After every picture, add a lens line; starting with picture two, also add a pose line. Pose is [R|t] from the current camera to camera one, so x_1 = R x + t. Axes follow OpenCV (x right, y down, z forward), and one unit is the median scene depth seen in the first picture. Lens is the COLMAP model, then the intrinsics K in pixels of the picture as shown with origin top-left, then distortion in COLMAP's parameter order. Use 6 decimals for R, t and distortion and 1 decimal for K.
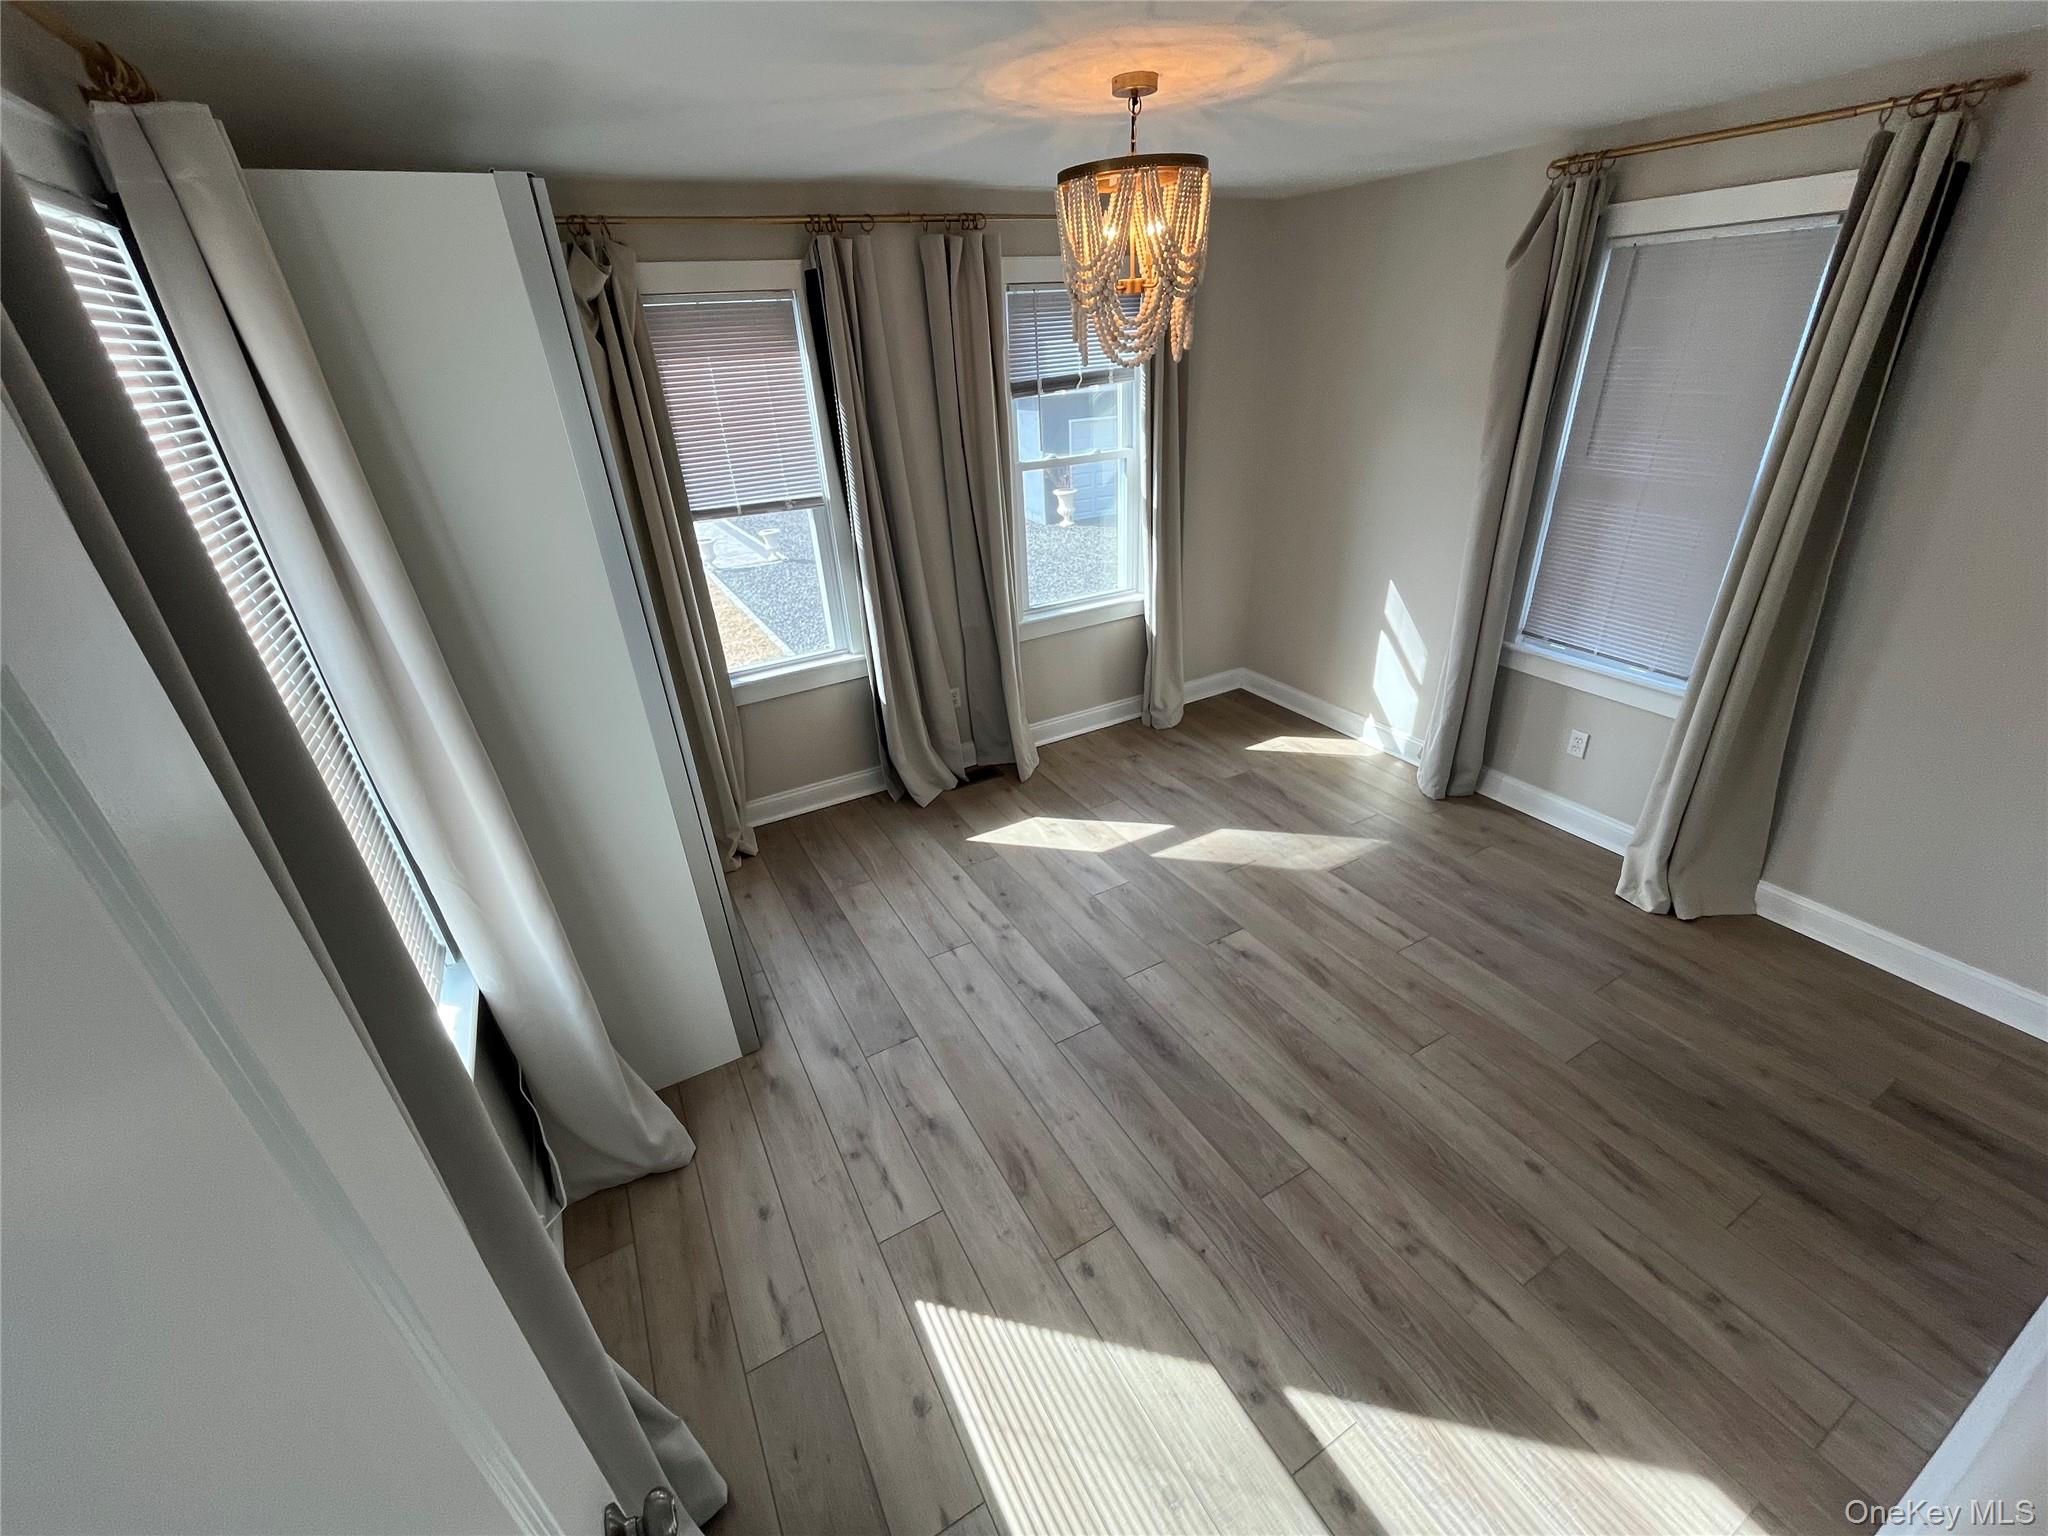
lens RADIAL K [[820.3, 0, 1024.0], [0, 820.3, 768.0], [0, 0, 1]] dist [-0.002756, -0.000124]
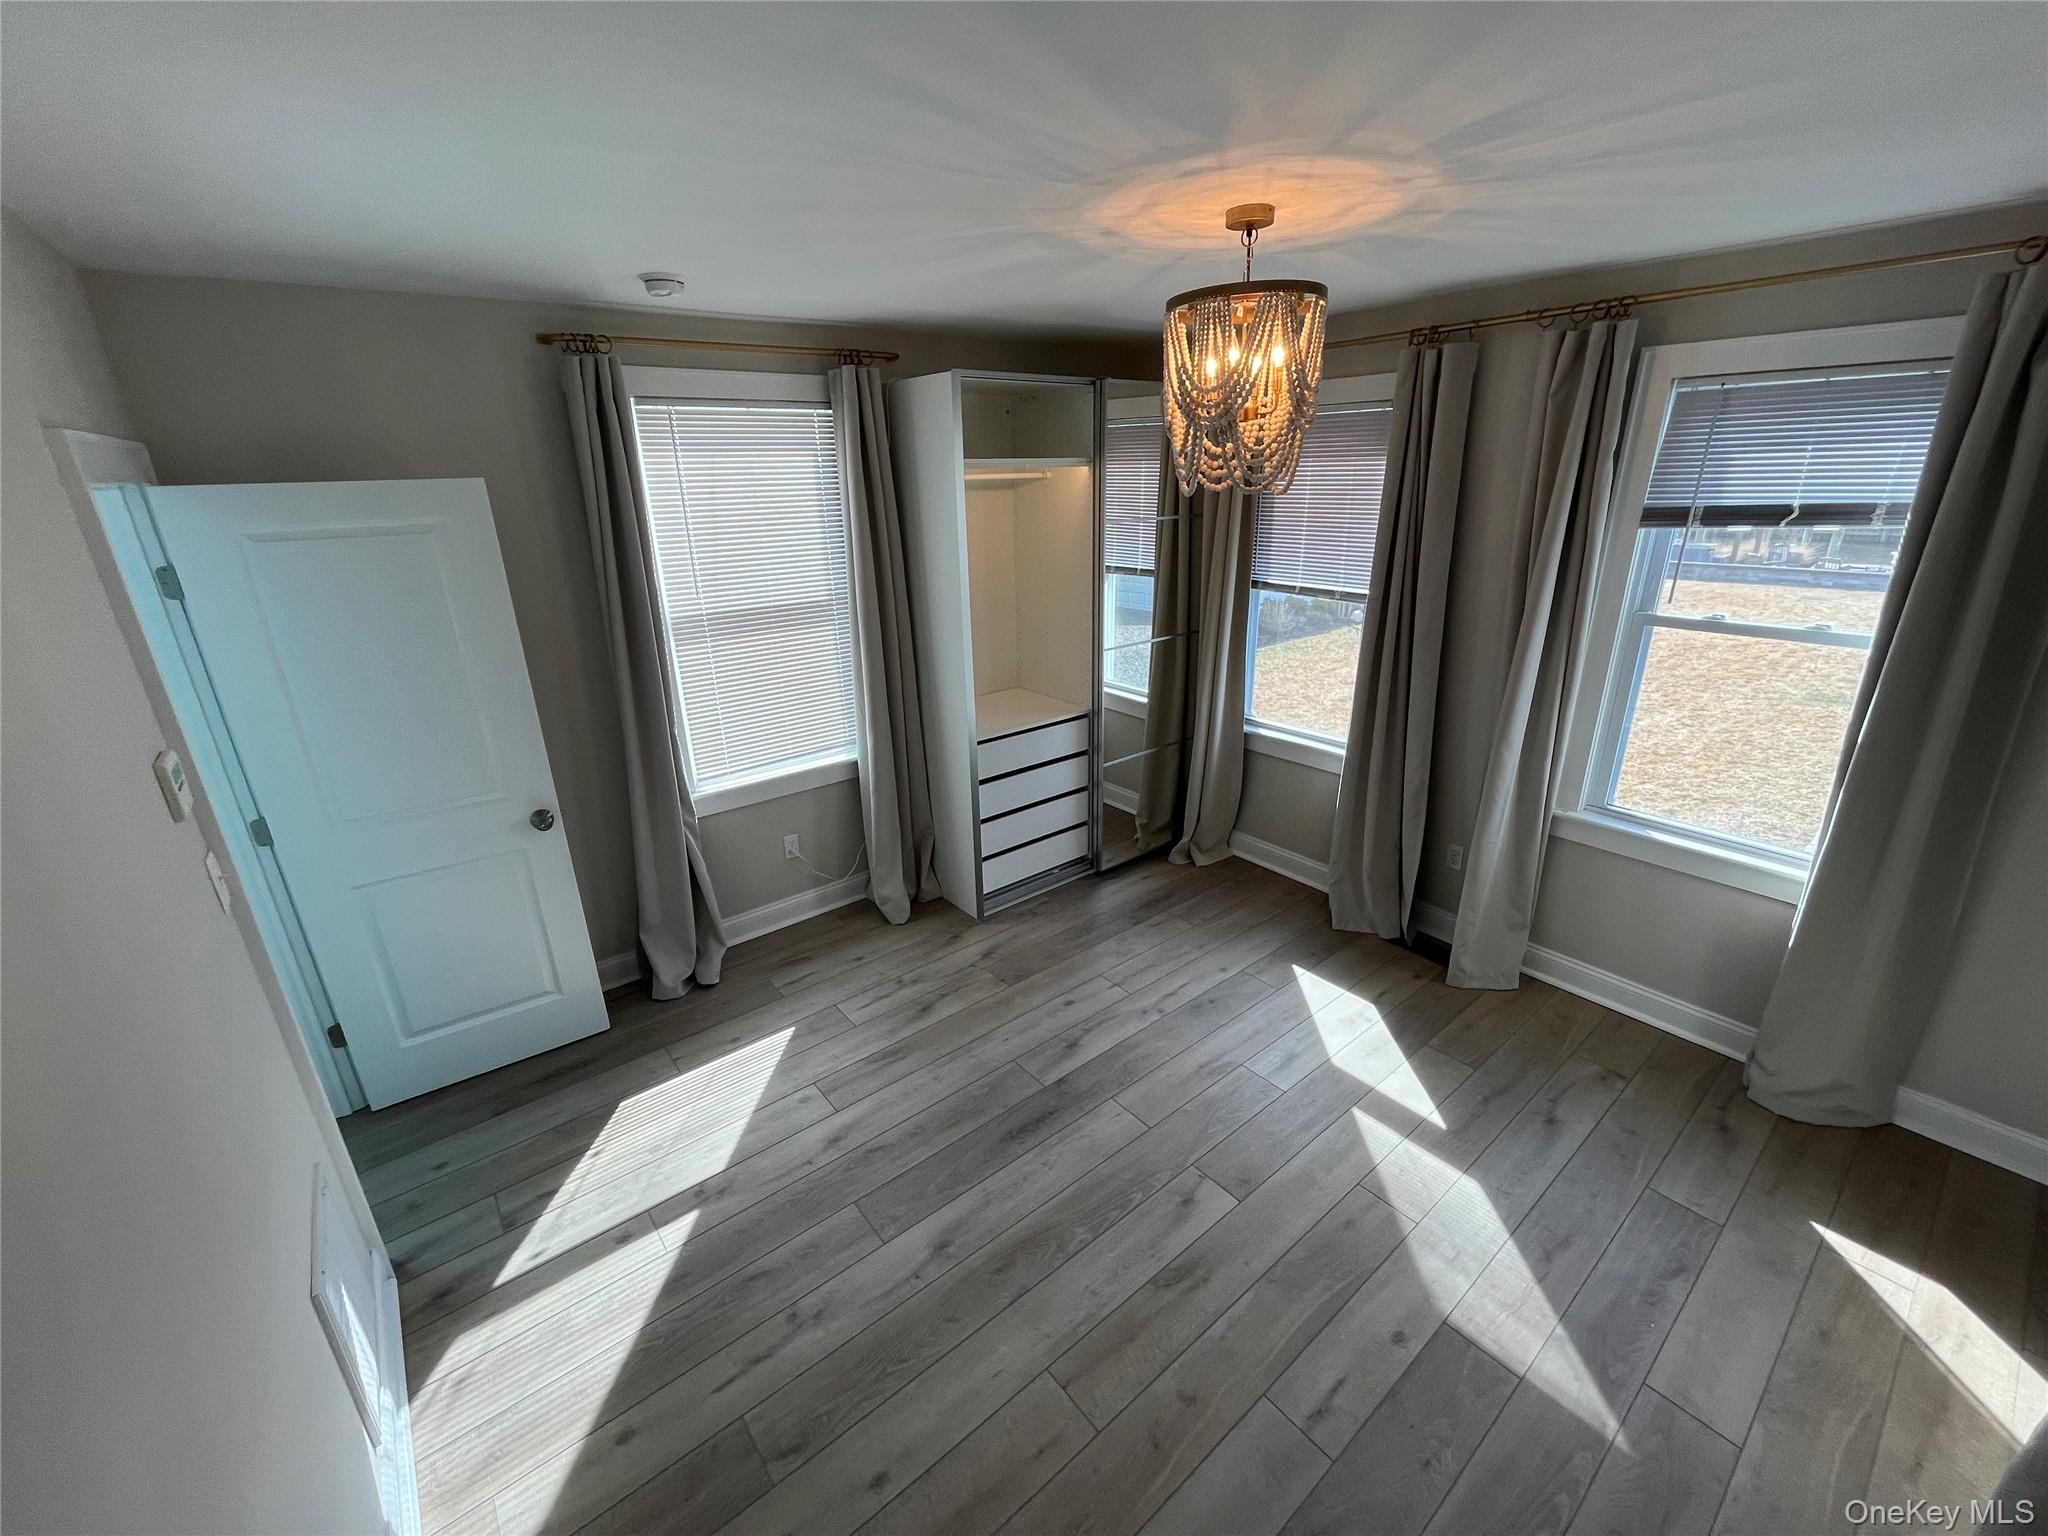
lens RADIAL K [[820.3, 0, 1024.0], [0, 820.3, 768.0], [0, 0, 1]] dist [-0.002756, -0.000124]
pose [[0.184951, 0.384461, -0.904424, 0.849869], [-0.445026, 0.853299, 0.271722, -0.297527], [0.876211, 0.352237, 0.328914, 0.474526]]
